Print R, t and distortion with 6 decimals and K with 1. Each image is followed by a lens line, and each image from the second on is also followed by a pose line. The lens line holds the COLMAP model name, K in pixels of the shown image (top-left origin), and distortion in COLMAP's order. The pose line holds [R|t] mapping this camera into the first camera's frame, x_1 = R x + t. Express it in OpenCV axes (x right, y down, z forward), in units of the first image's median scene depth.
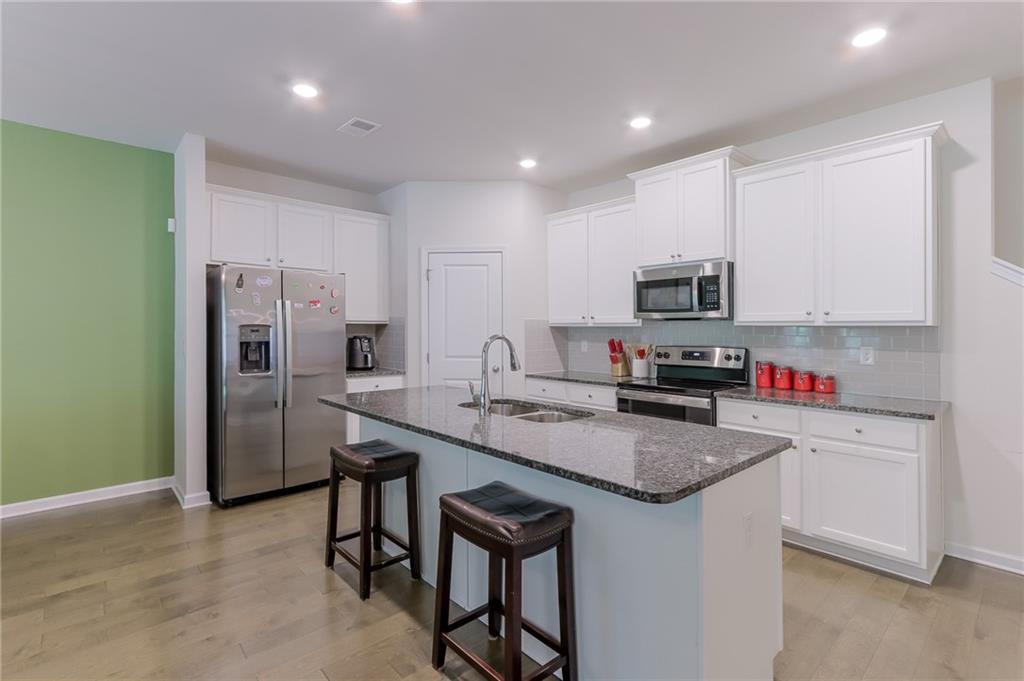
lens RADIAL K [[476.3, 0, 510.4], [0, 476.3, 322.1], [0, 0, 1]] dist [0.014014, 0.001473]
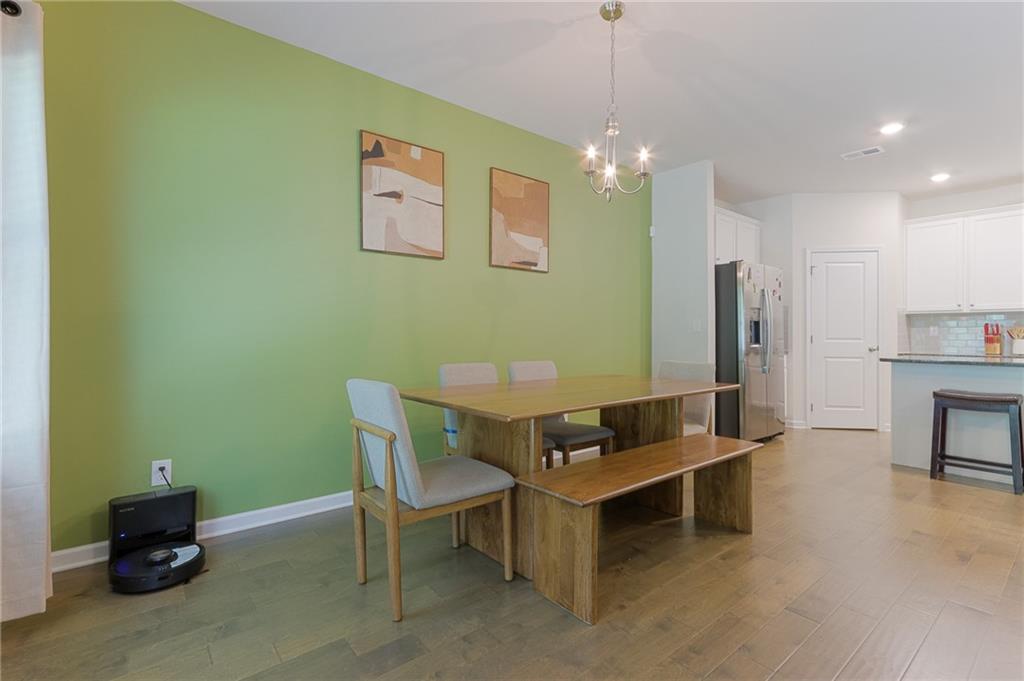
lens RADIAL K [[476.3, 0, 511.9], [0, 476.3, 337.3], [0, 0, 1]] dist [0.014014, 0.001473]
pose [[0.999261, 0.003943, -0.038228, -0.886161], [-0.003314, 0.999858, 0.016501, 0.052509], [0.038287, -0.016362, 0.999133, -0.243886]]
